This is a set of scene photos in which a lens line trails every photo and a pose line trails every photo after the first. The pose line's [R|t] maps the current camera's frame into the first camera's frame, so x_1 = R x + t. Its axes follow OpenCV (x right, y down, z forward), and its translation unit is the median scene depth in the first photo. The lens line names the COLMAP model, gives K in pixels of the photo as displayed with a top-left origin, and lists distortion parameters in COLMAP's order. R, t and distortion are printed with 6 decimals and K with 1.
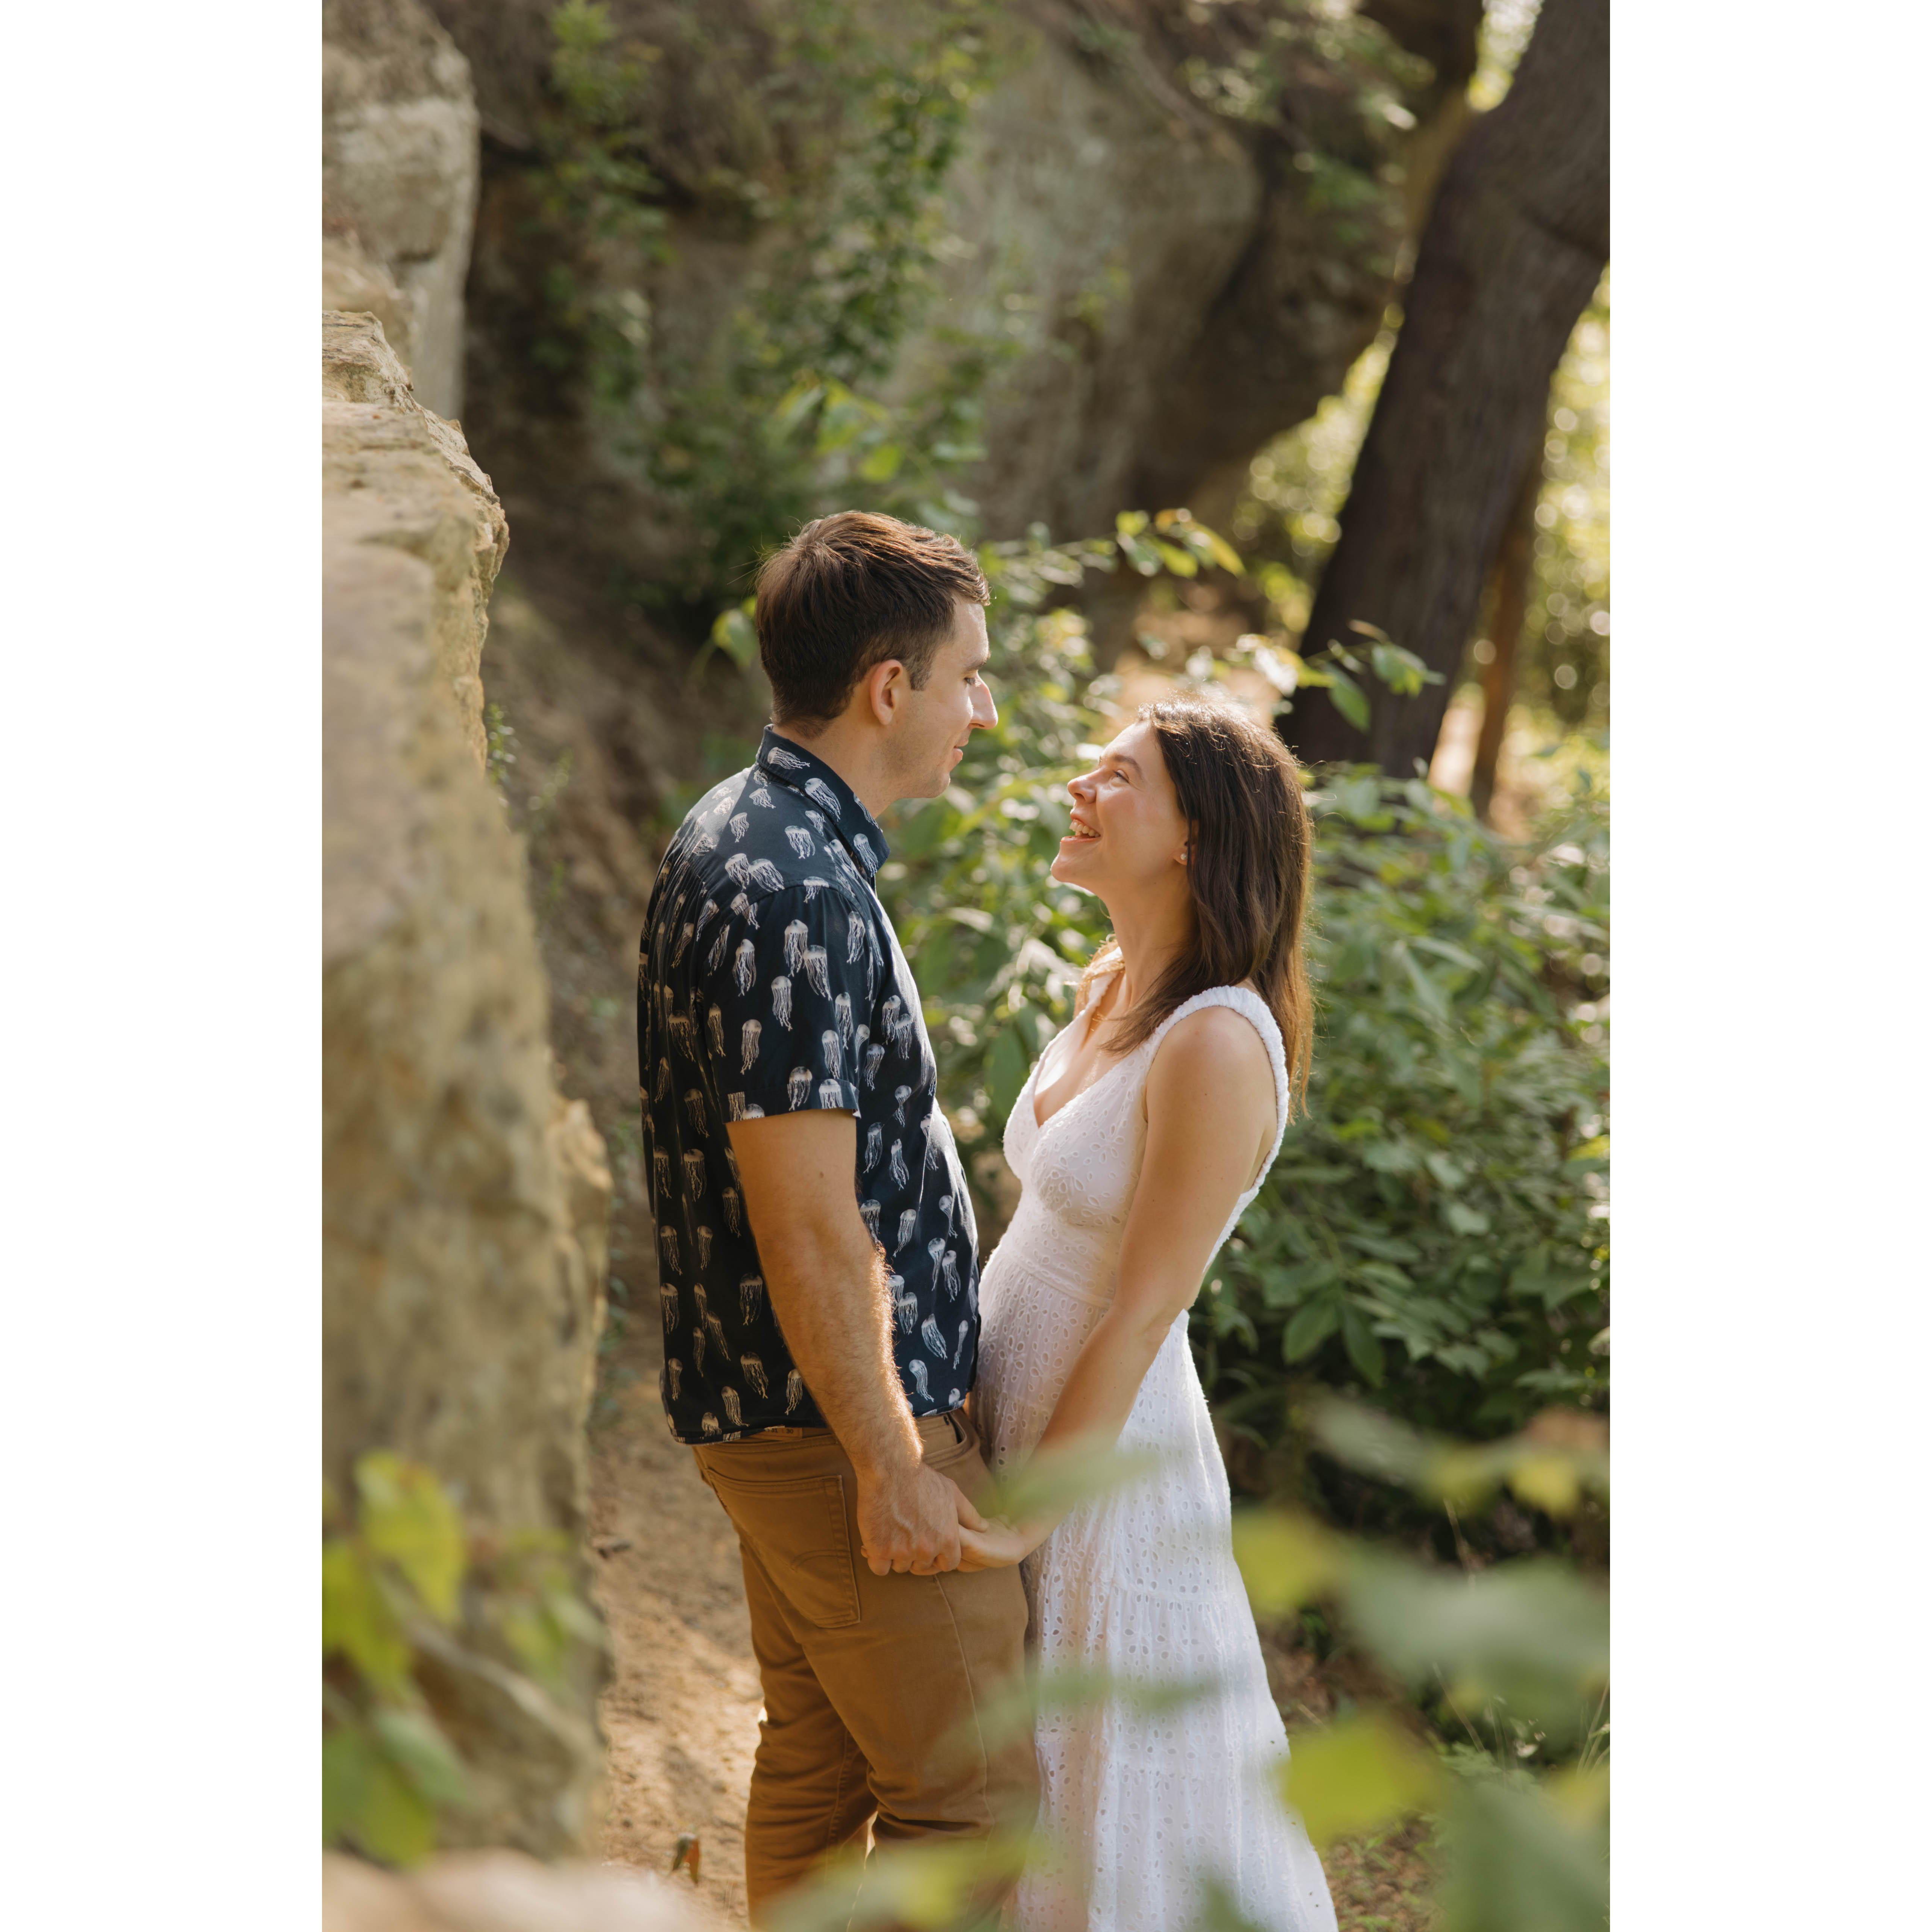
lens RADIAL K [[4433.5, 0, 966.0], [0, 4433.5, 966.0], [0, 0, 1]] dist [-0.029129, 0.035536]
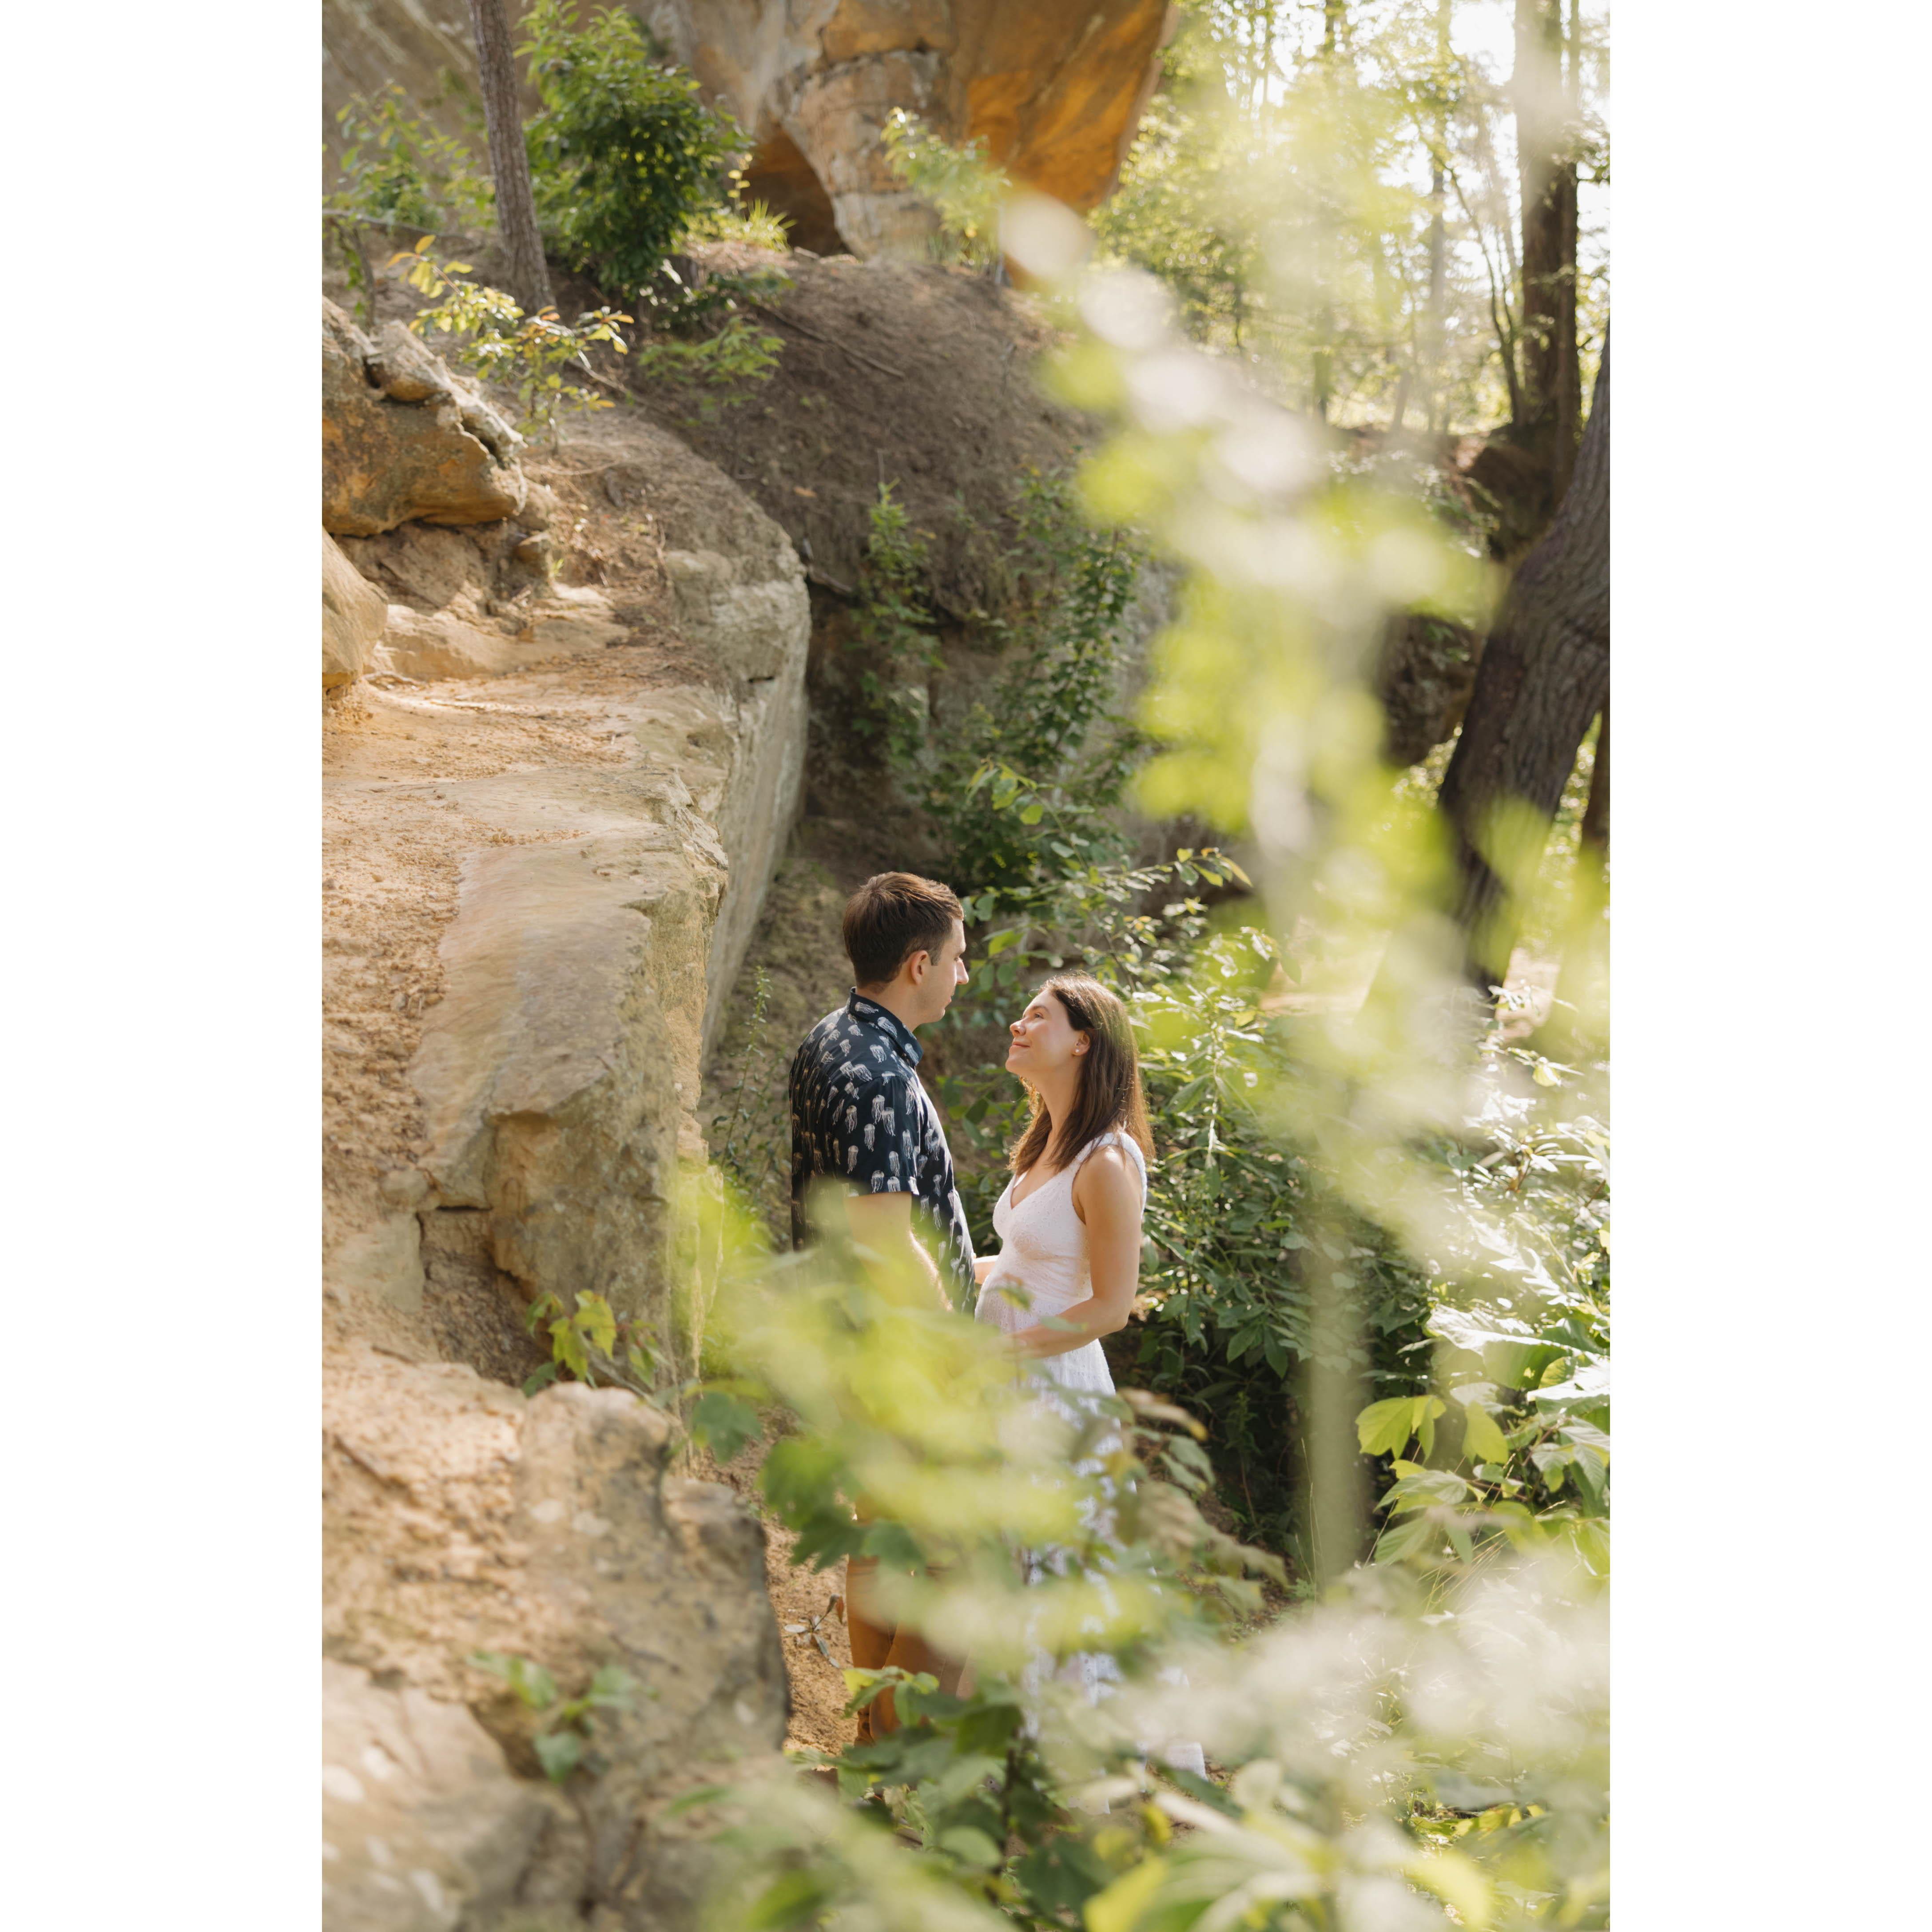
lens RADIAL K [[4433.5, 0, 966.0], [0, 4433.5, 966.0], [0, 0, 1]] dist [-0.029129, 0.035536]
pose [[0.991250, 0.018785, -0.130656, 0.162173], [-0.024577, 0.998779, -0.042864, 0.011904], [0.129691, 0.045700, 0.990501, -0.584951]]
